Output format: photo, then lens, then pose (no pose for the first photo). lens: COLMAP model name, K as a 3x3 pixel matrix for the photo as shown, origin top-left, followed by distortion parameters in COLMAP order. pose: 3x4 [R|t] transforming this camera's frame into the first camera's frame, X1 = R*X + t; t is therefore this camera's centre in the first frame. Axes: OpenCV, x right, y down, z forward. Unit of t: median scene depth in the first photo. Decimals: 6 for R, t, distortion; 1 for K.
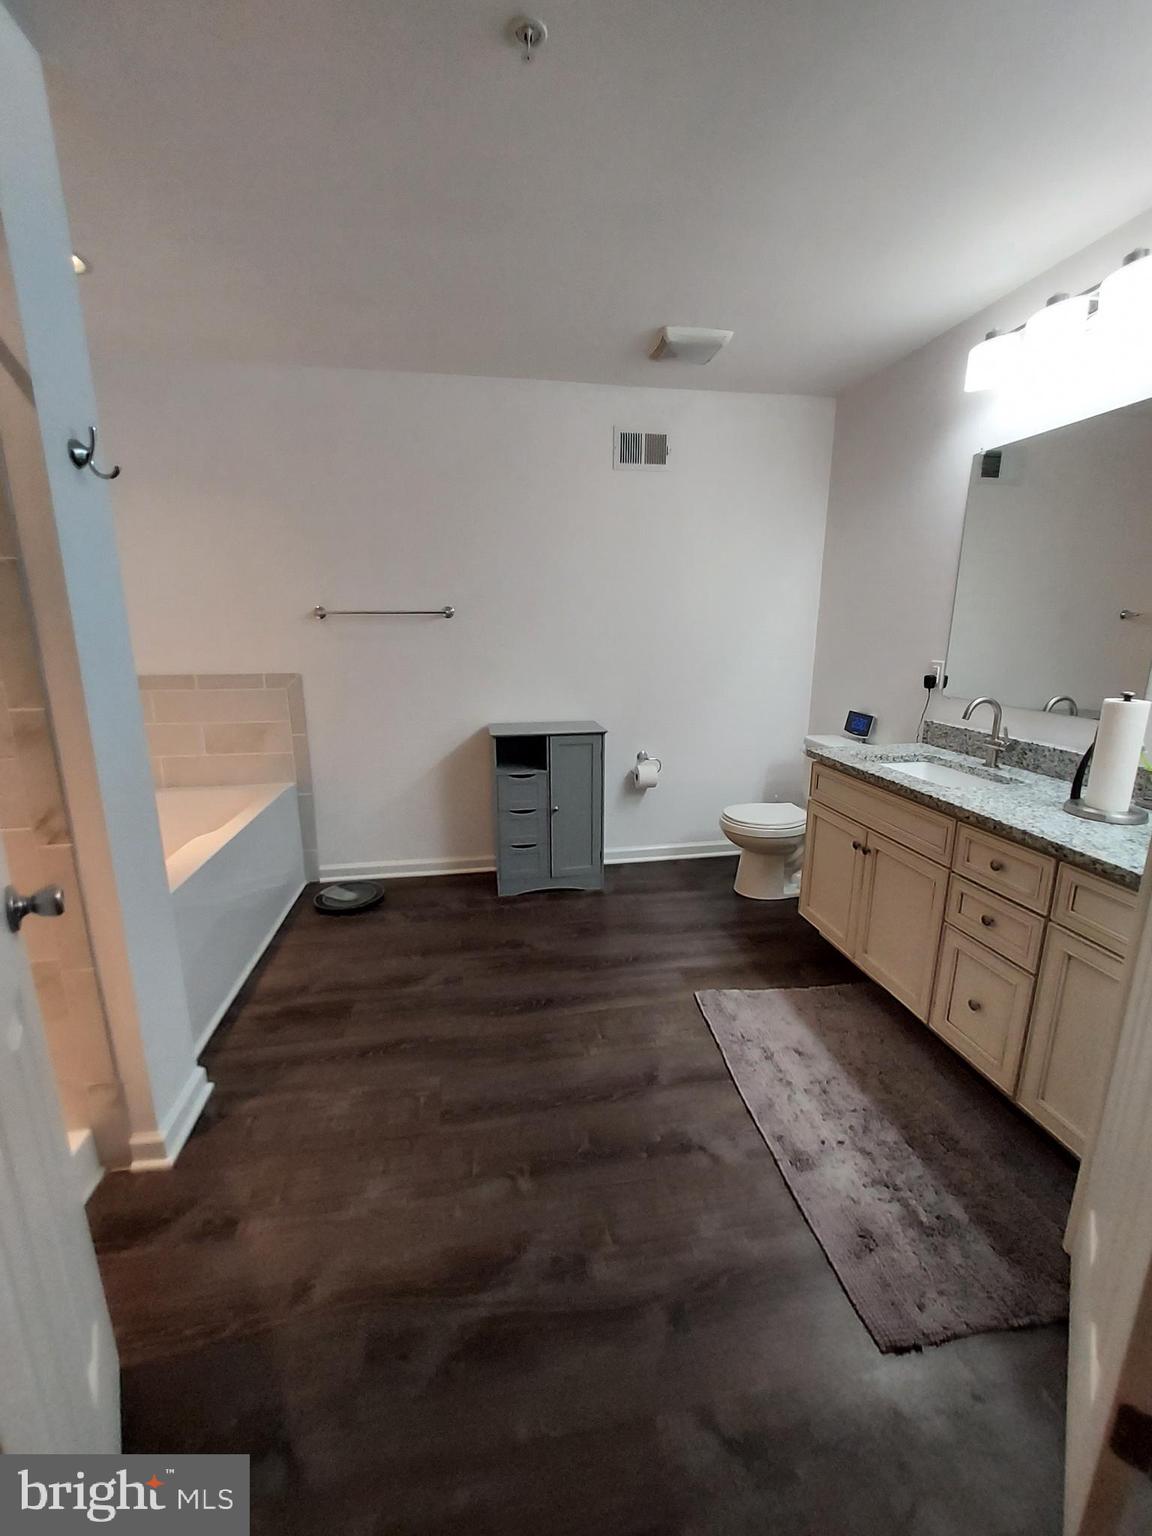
lens RADIAL K [[600.0, 0, 571.0], [0, 600.0, 759.1], [0, 0, 1]] dist [-0.002015, -0.003125]
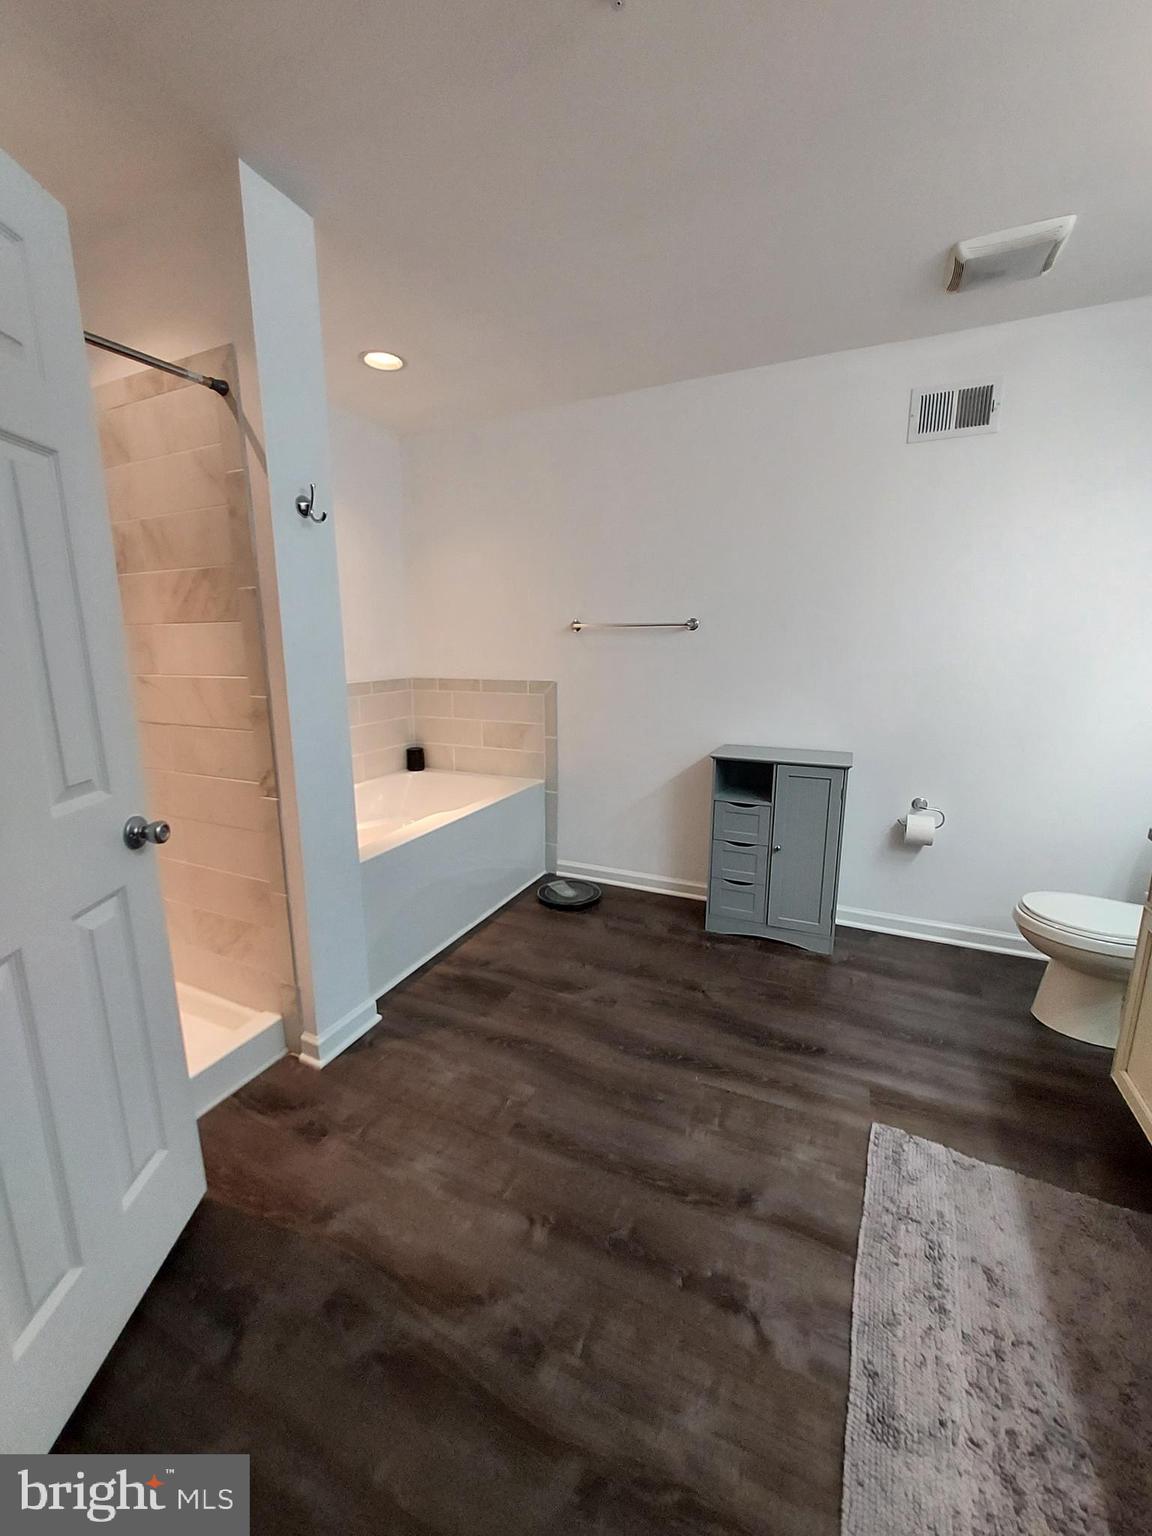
lens RADIAL K [[600.0, 0, 569.5], [0, 600.0, 762.9], [0, 0, 1]] dist [-0.002015, -0.003125]
pose [[0.824594, 0.111168, -0.554695, 0.284032], [-0.121454, 0.992428, 0.018345, -0.027542], [0.552534, 0.052242, 0.831851, 0.157579]]
